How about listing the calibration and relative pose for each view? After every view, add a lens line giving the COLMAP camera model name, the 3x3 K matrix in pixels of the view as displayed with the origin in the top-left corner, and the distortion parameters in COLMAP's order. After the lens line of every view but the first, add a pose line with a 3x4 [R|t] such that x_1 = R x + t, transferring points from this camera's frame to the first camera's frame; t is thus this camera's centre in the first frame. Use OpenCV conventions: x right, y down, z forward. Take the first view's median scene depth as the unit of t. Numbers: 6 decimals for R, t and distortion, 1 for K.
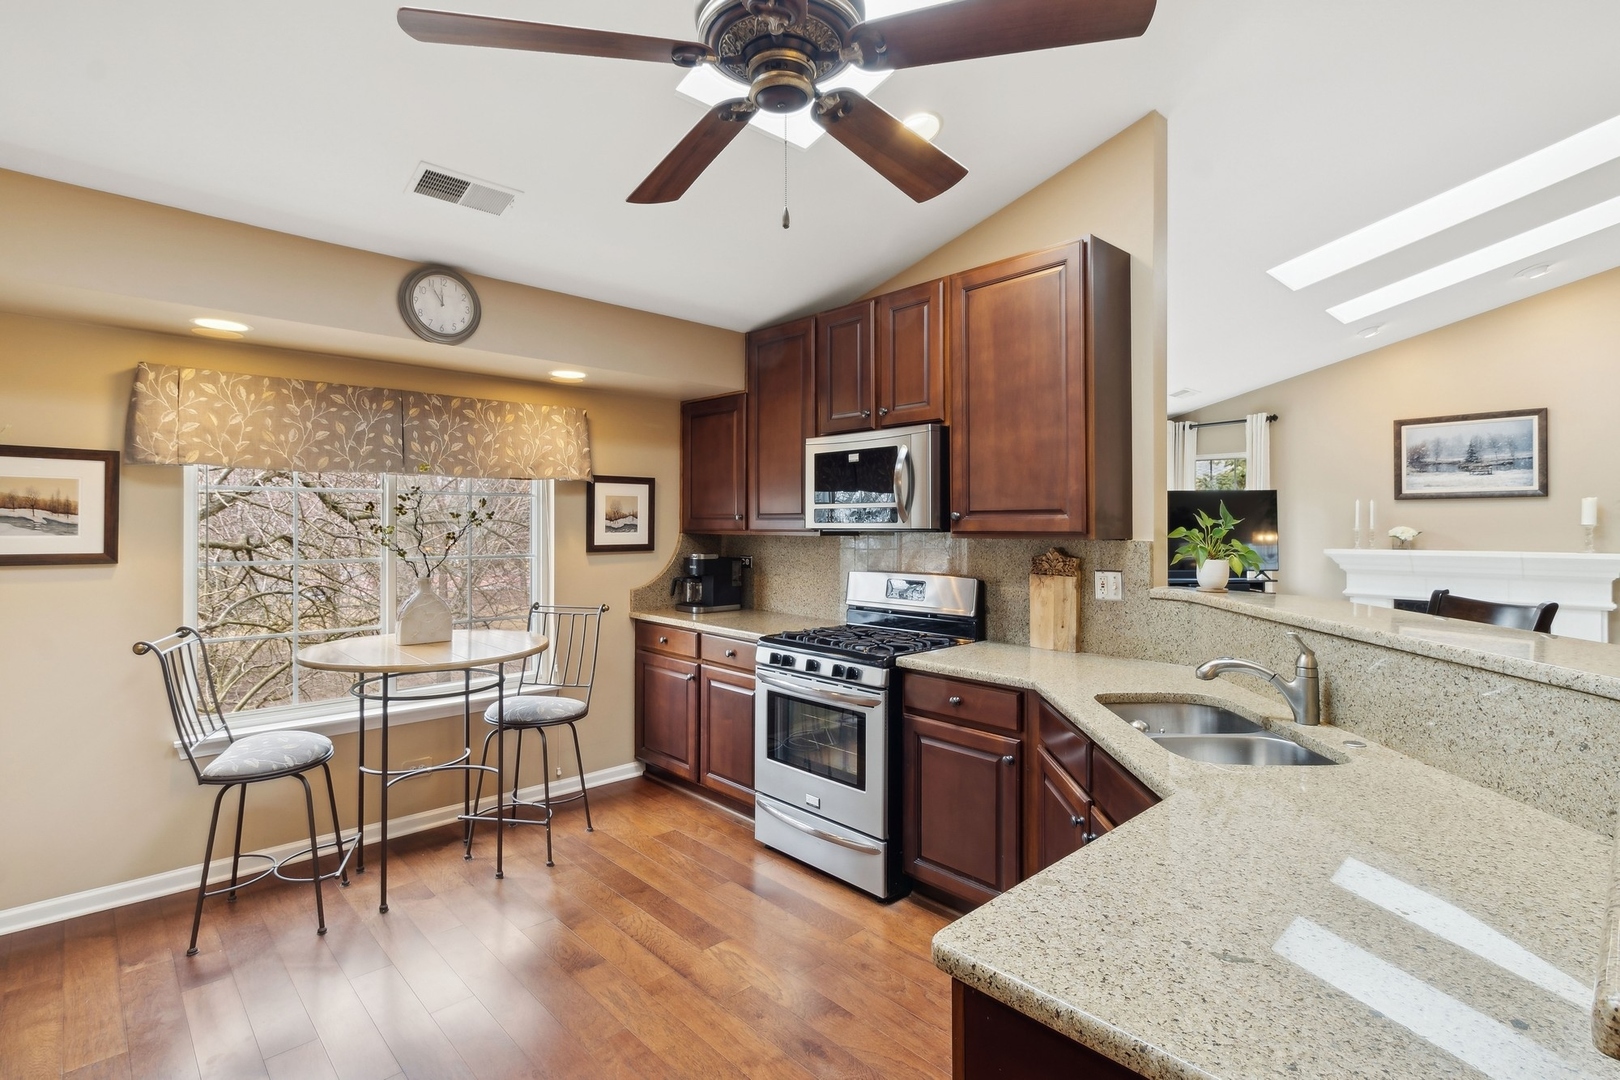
lens RADIAL K [[782.2, 0, 814.1], [0, 782.2, 527.1], [0, 0, 1]] dist [0.005999, -0.002071]
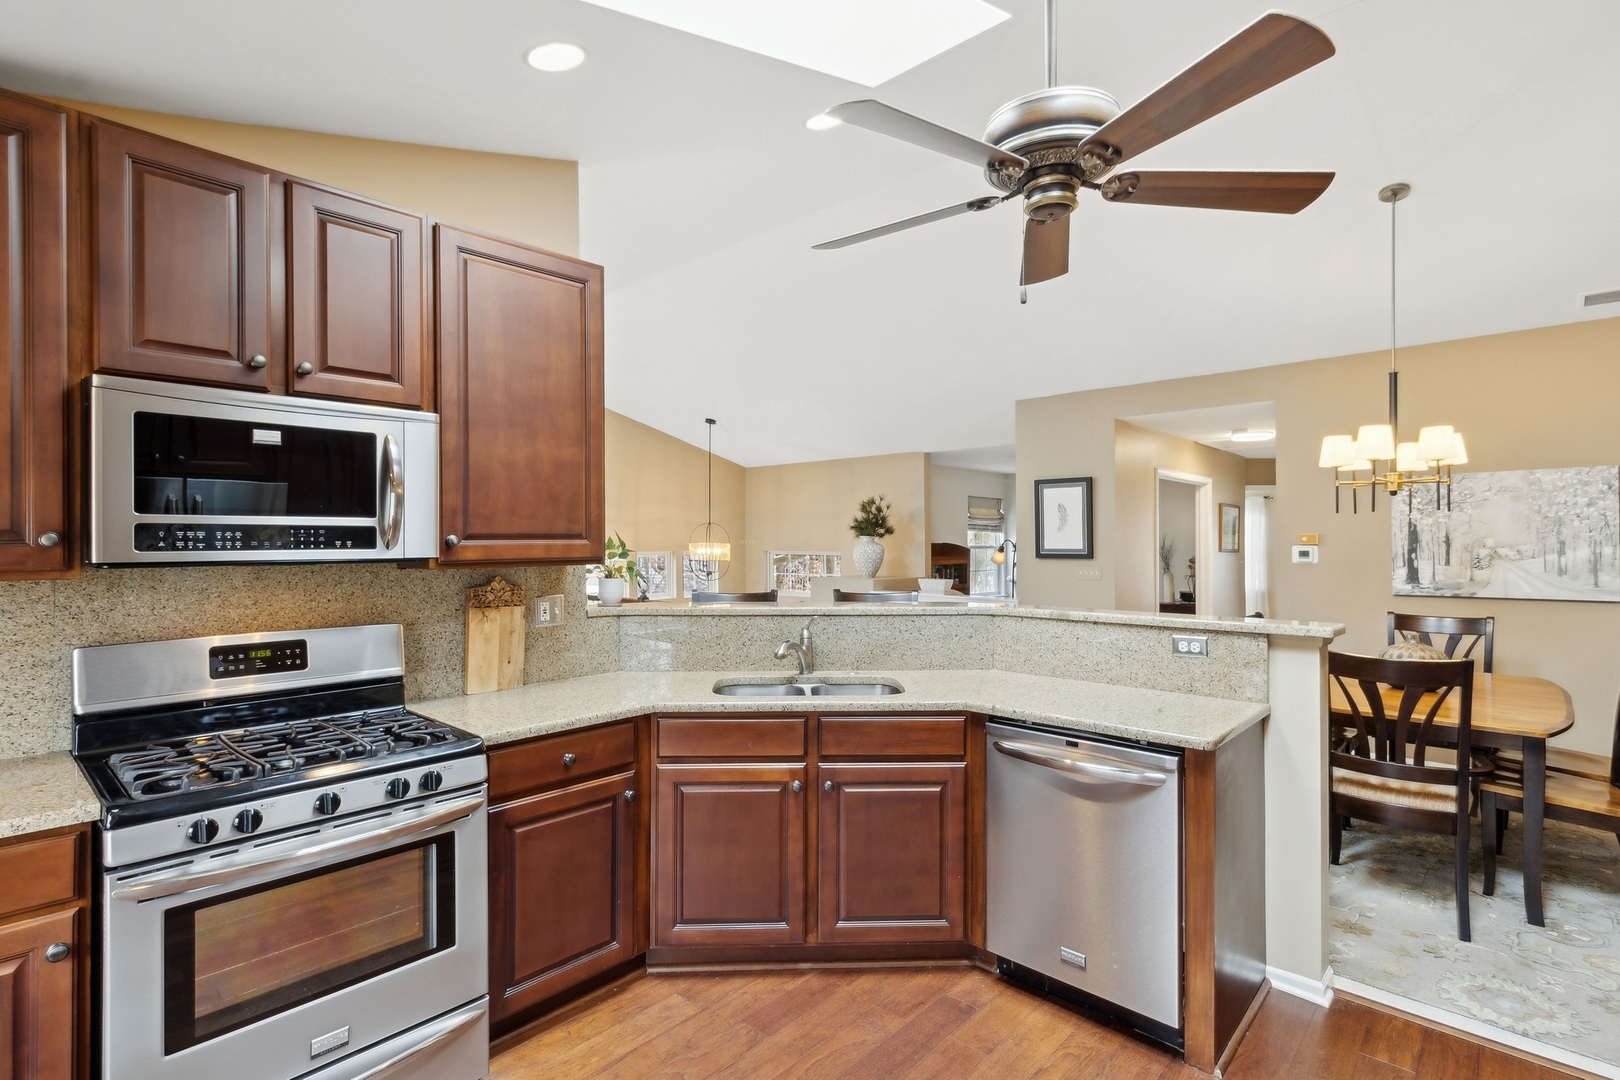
lens RADIAL K [[782.2, 0, 817.4], [0, 782.2, 543.0], [0, 0, 1]] dist [0.005999, -0.002071]
pose [[-0.084470, -0.001229, 0.996425, -0.606652], [0.005897, 0.999981, 0.001733, -0.010522], [-0.996409, 0.006022, -0.084461, 0.705168]]
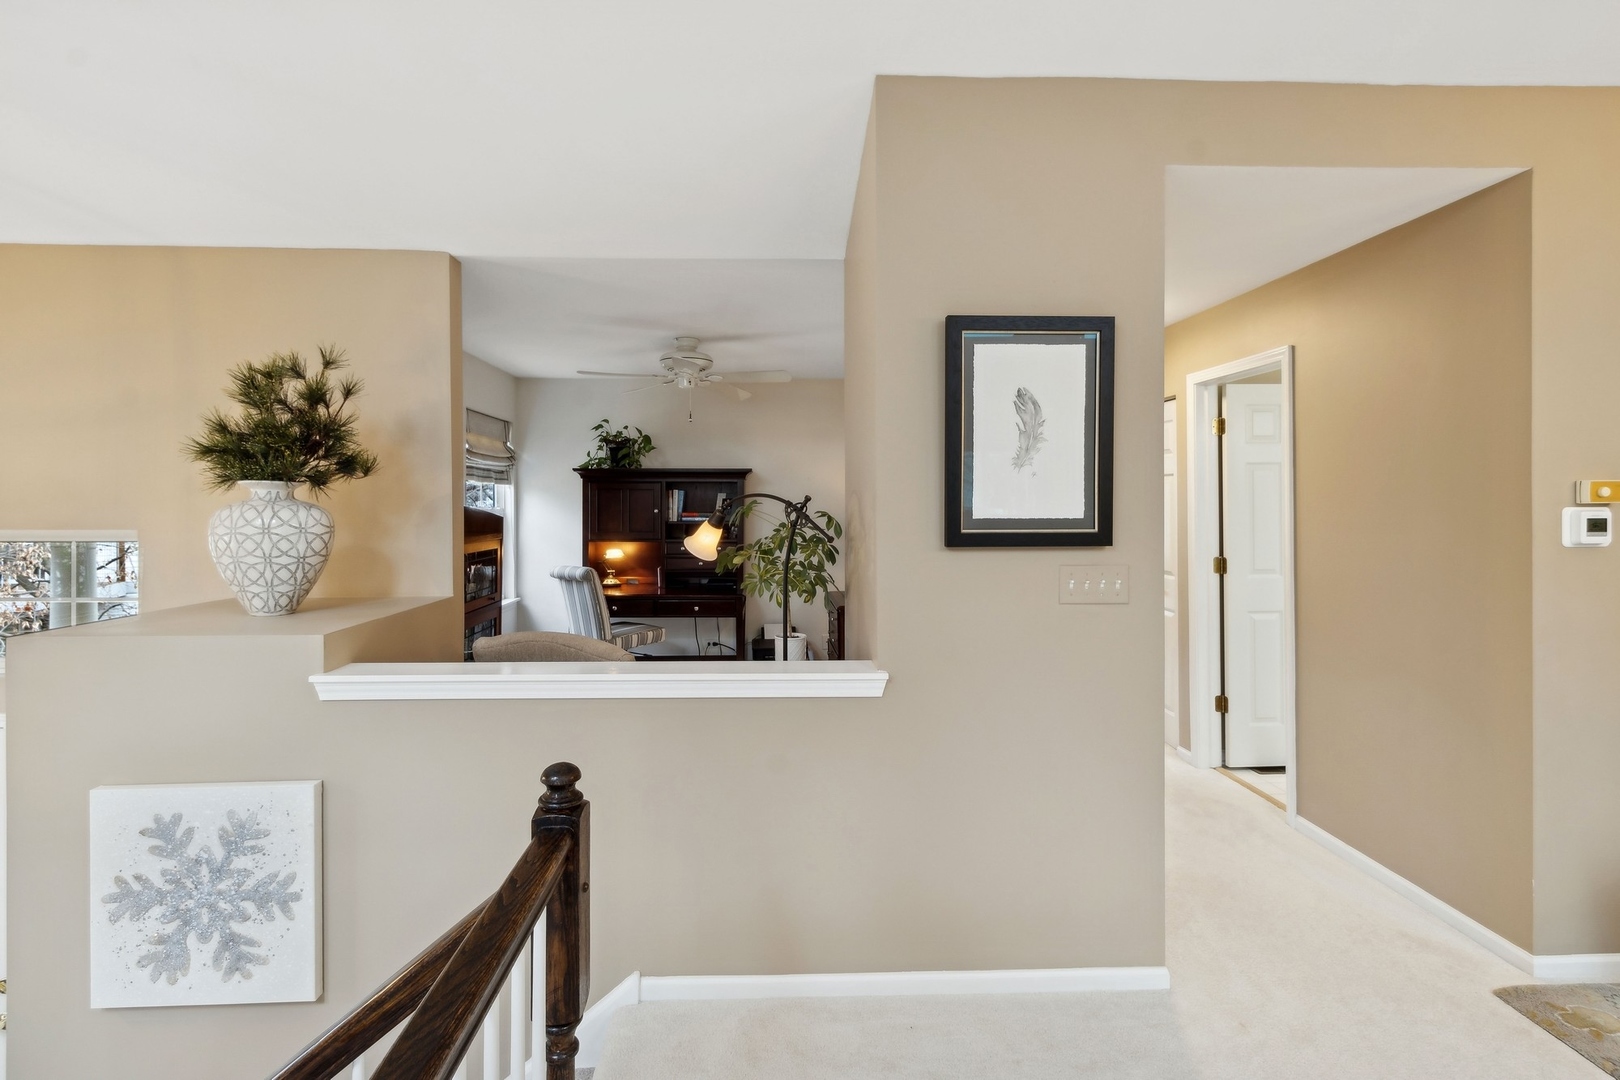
lens RADIAL K [[782.2, 0, 787.4], [0, 782.2, 504.6], [0, 0, 1]] dist [0.005999, -0.002071]
pose [[-0.759655, -0.000284, 0.650326, 1.099745], [0.004238, 0.999977, 0.005387, -0.005142], [-0.650312, 0.006848, -0.759636, 0.579689]]
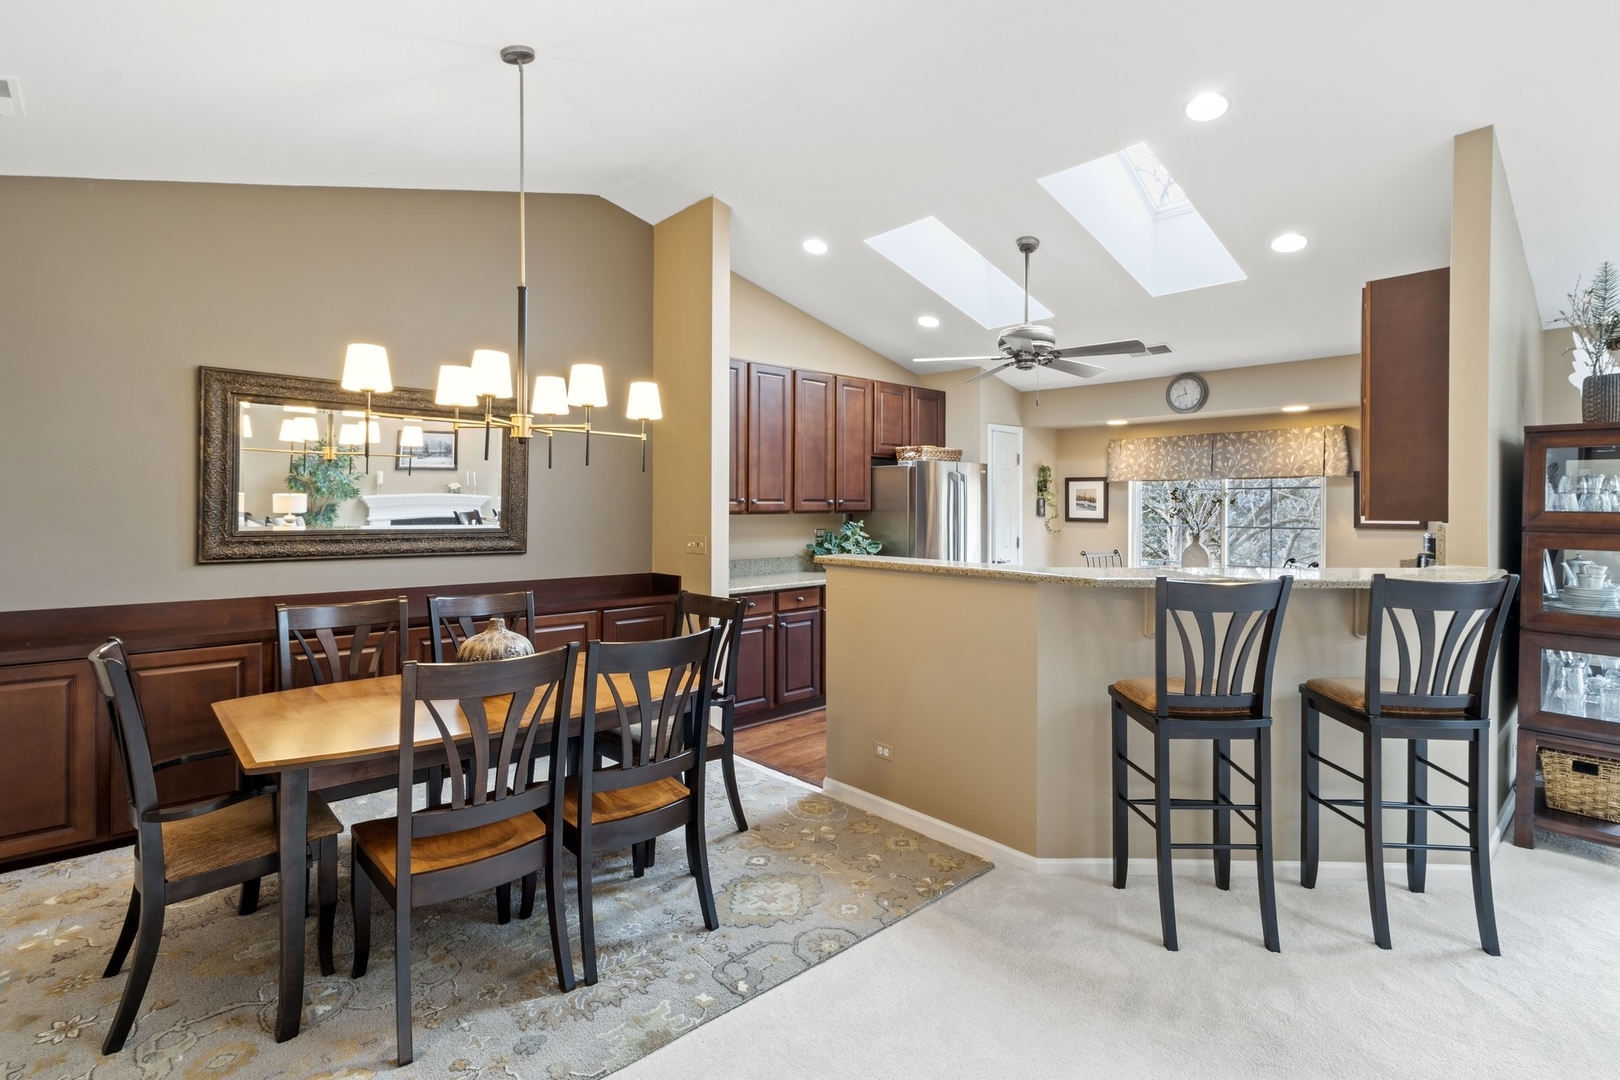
lens RADIAL K [[782.2, 0, 818.3], [0, 782.2, 503.8], [0, 0, 1]] dist [0.005999, -0.002071]
pose [[-0.002575, -0.001027, -0.999996, 1.415227], [-0.005936, 0.999982, -0.001012, -0.004348], [0.999979, 0.005933, -0.002581, 0.097136]]
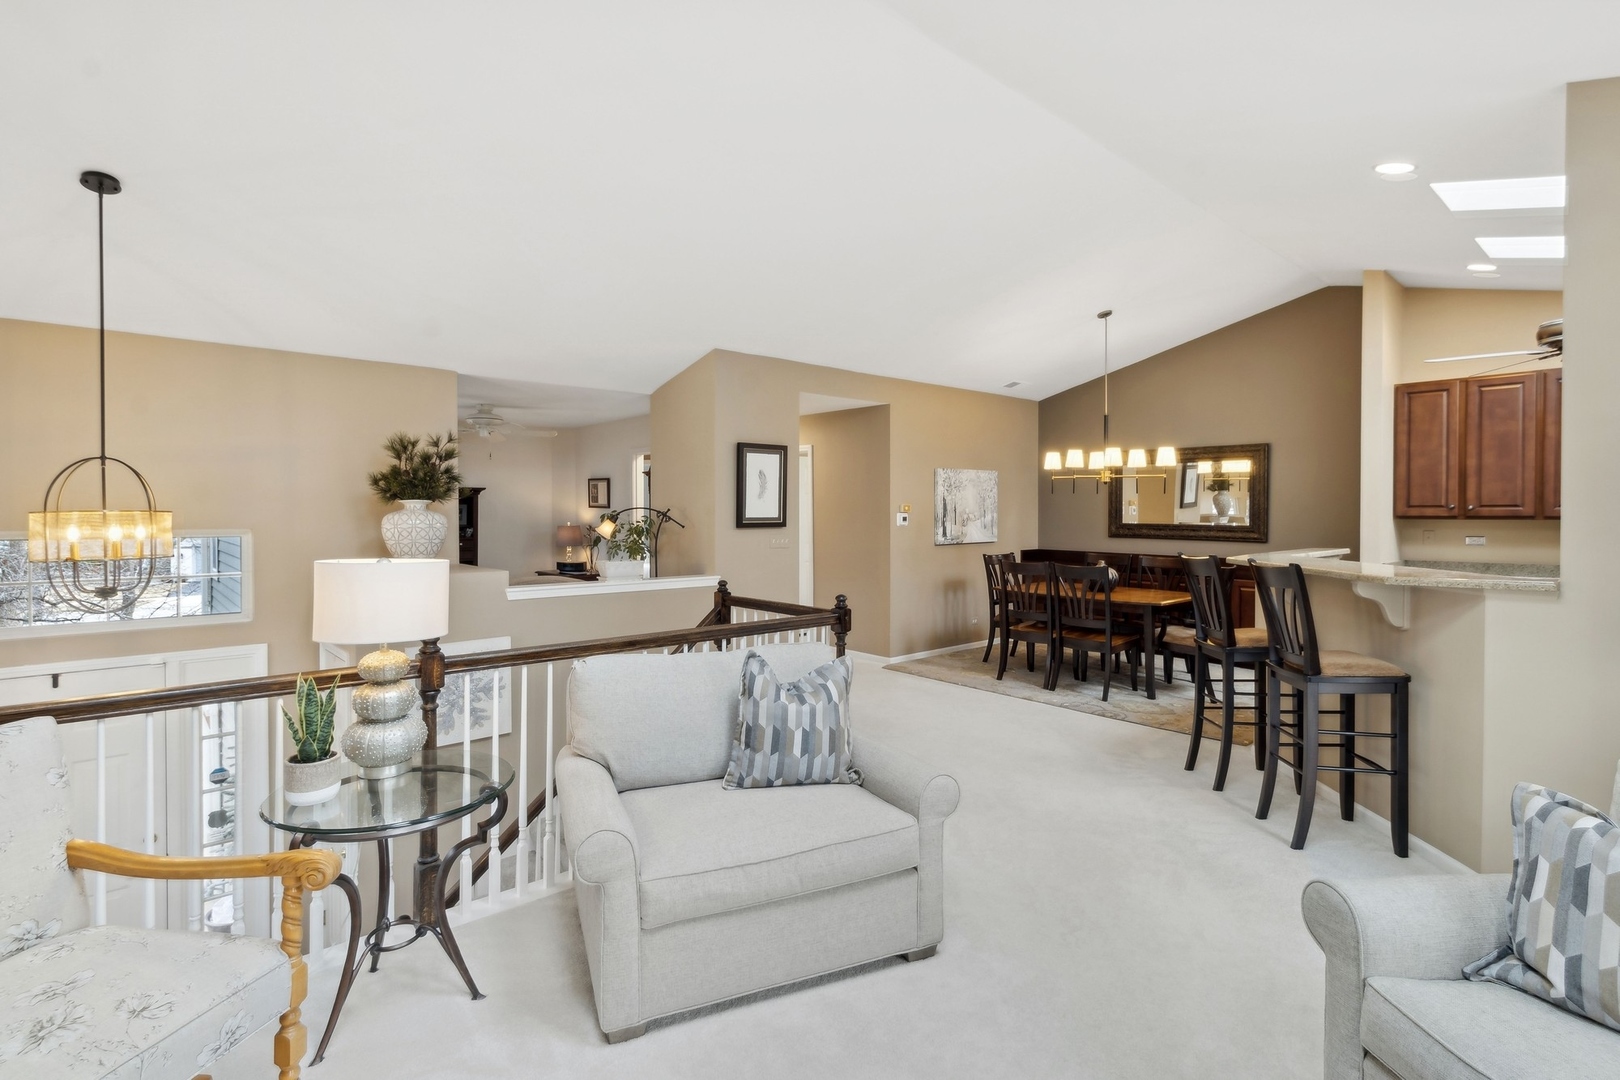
lens RADIAL K [[782.2, 0, 790.9], [0, 782.2, 521.6], [0, 0, 1]] dist [0.005999, -0.002071]
pose [[-0.999239, 0.000514, 0.038995, 1.251514], [0.001186, 0.999851, 0.017211, -0.011092], [-0.038980, 0.017244, -0.999091, 1.879713]]
